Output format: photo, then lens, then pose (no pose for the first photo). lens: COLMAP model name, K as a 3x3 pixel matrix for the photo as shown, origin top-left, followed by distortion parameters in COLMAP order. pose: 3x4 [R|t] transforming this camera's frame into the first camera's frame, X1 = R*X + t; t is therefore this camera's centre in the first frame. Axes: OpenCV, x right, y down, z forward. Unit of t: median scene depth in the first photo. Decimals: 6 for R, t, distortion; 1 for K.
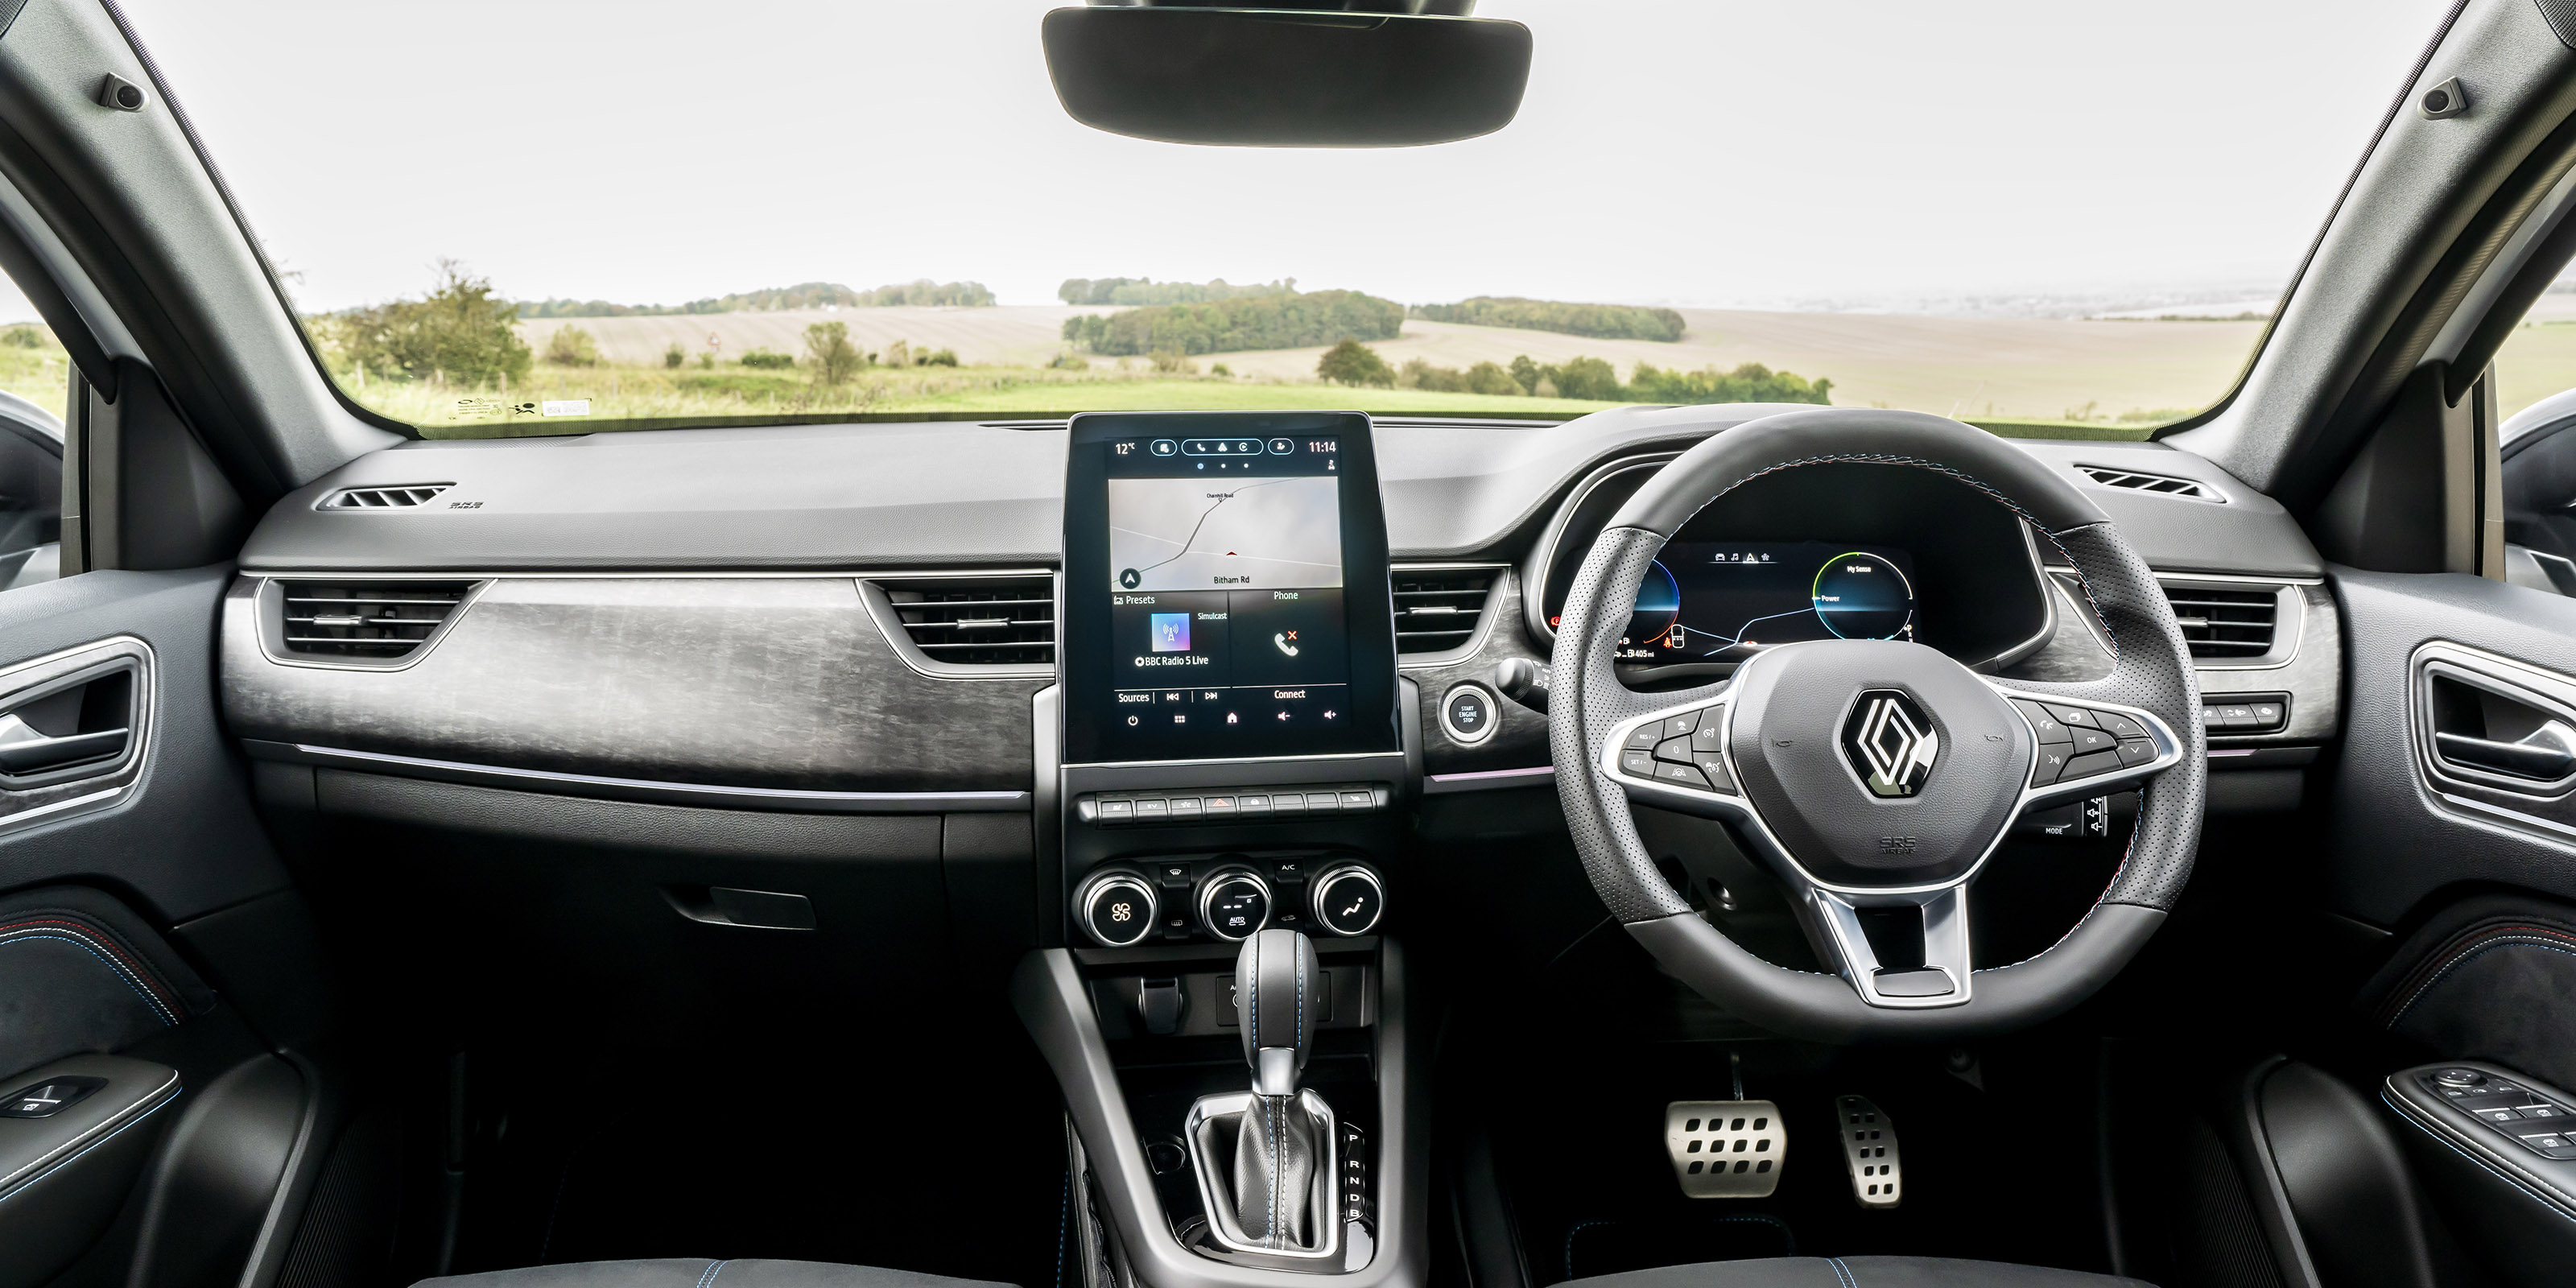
lens RADIAL K [[1997.4, 0, 1288.0], [0, 1997.4, 644.0], [0, 0, 1]] dist [-0.000132, -0.000051]
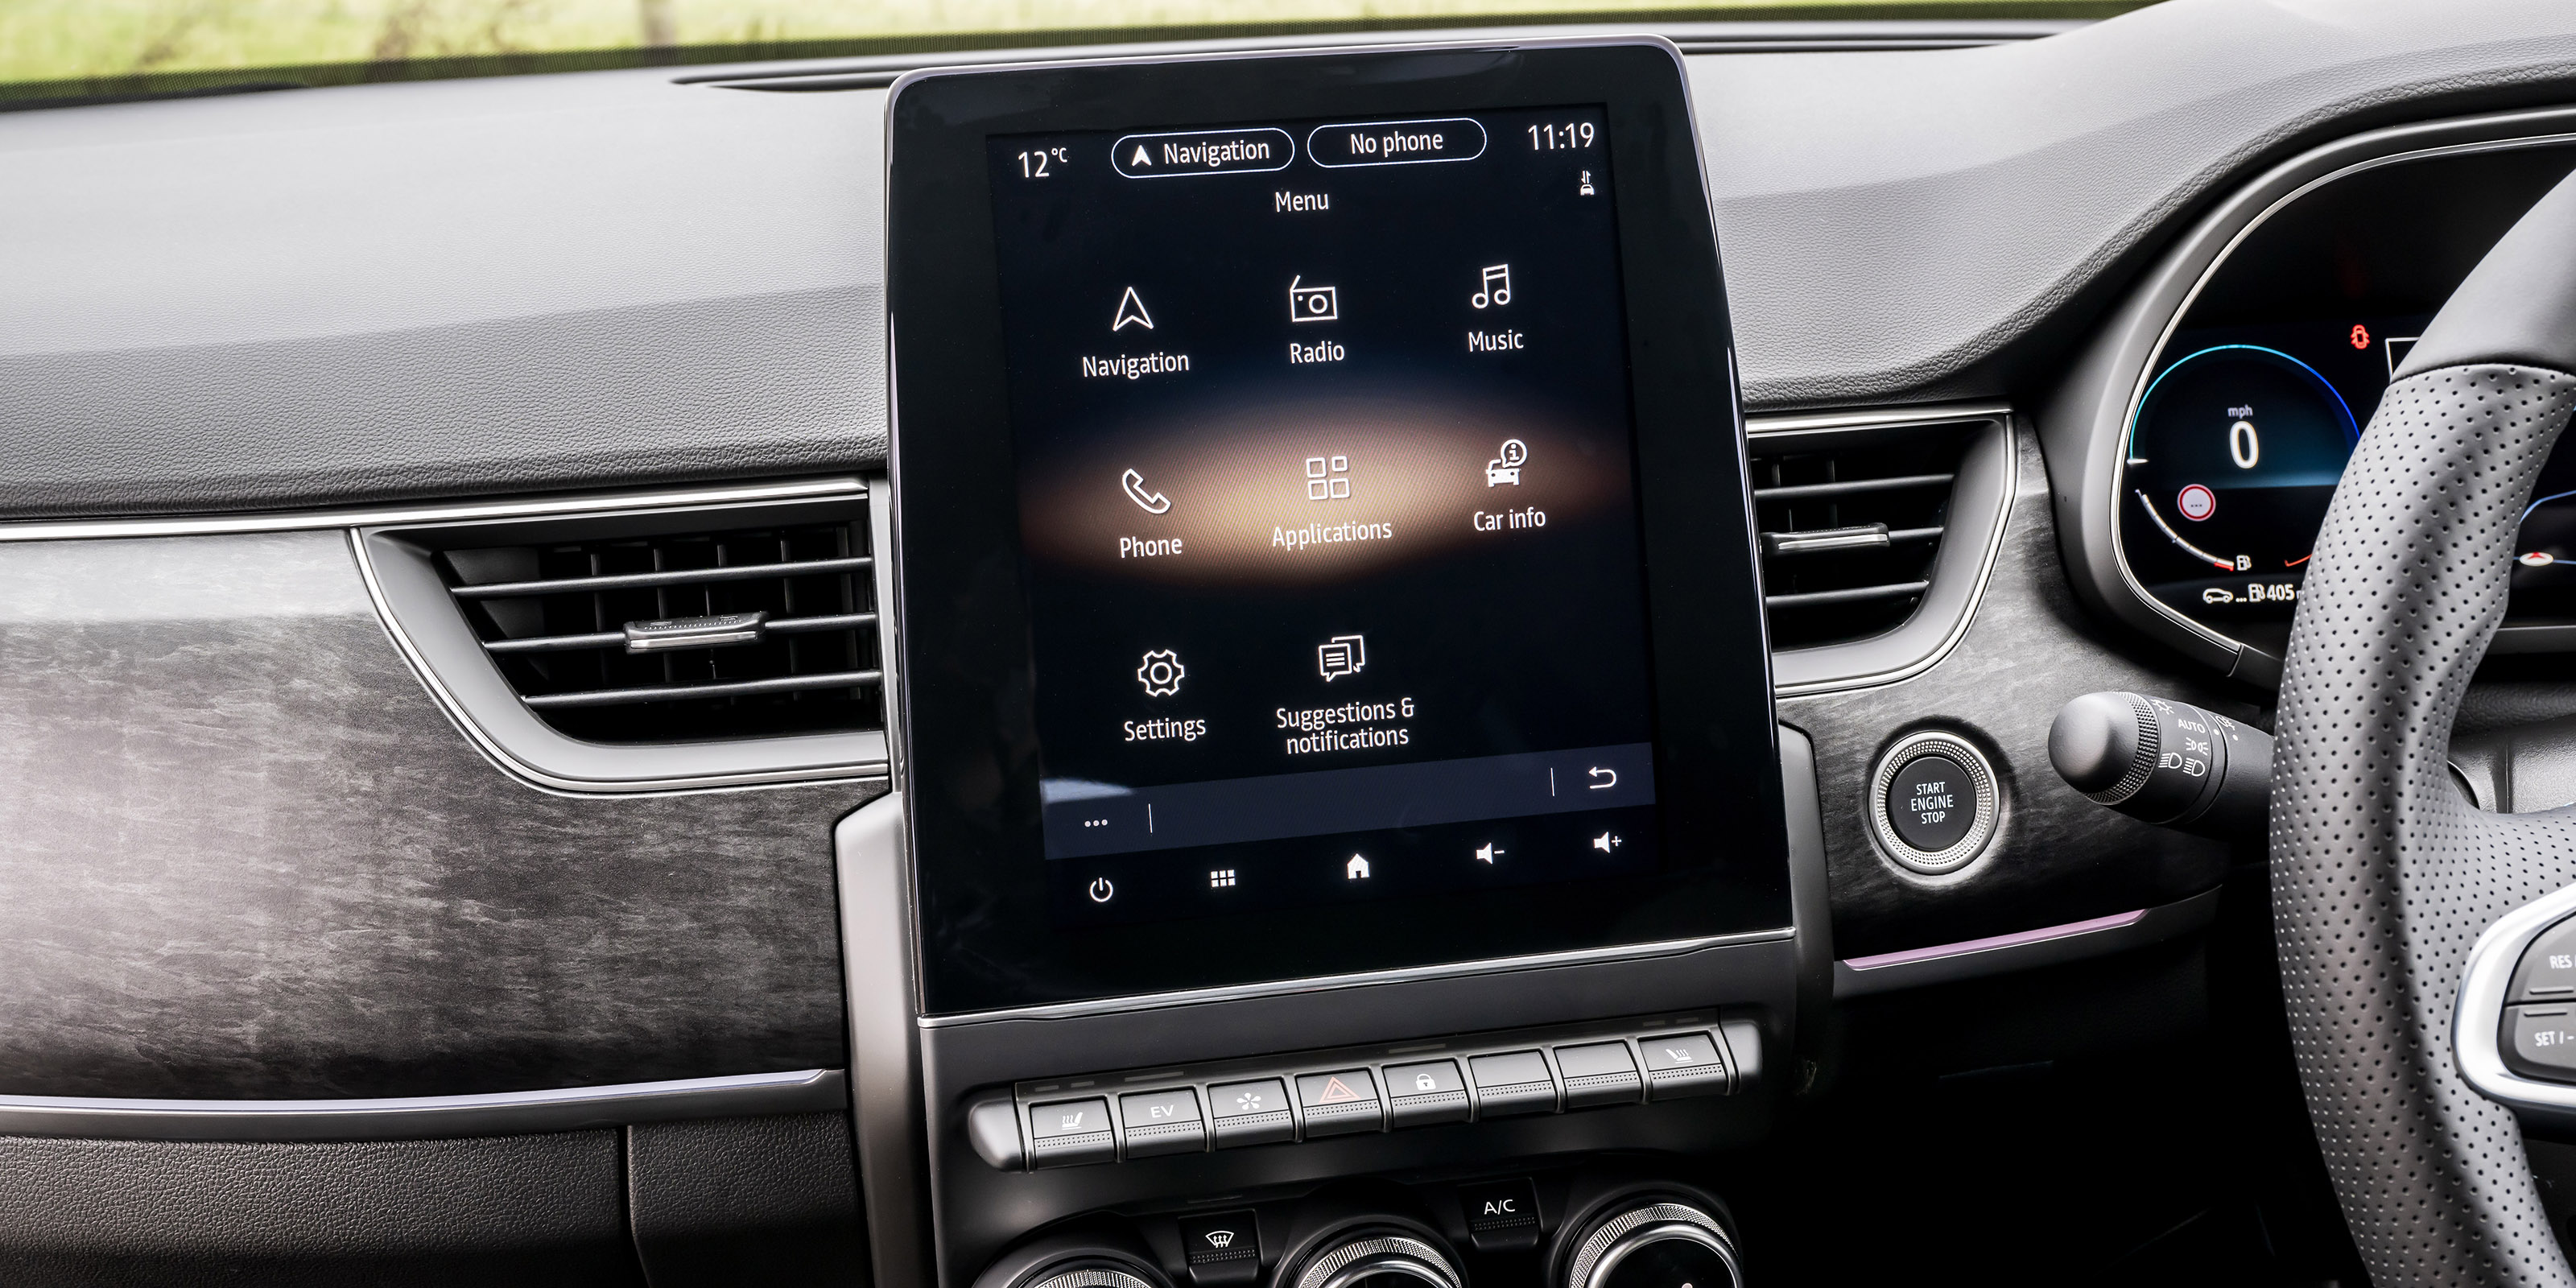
lens RADIAL K [[2613.8, 0, 1249.9], [0, 2613.8, 647.3], [0, 0, 1]] dist [0.002328, -0.003674]
pose [[0.998936, -0.040501, 0.022047, -0.057587], [0.037042, 0.989533, 0.139472, -0.075168], [-0.027465, -0.138507, 0.989981, 0.505015]]
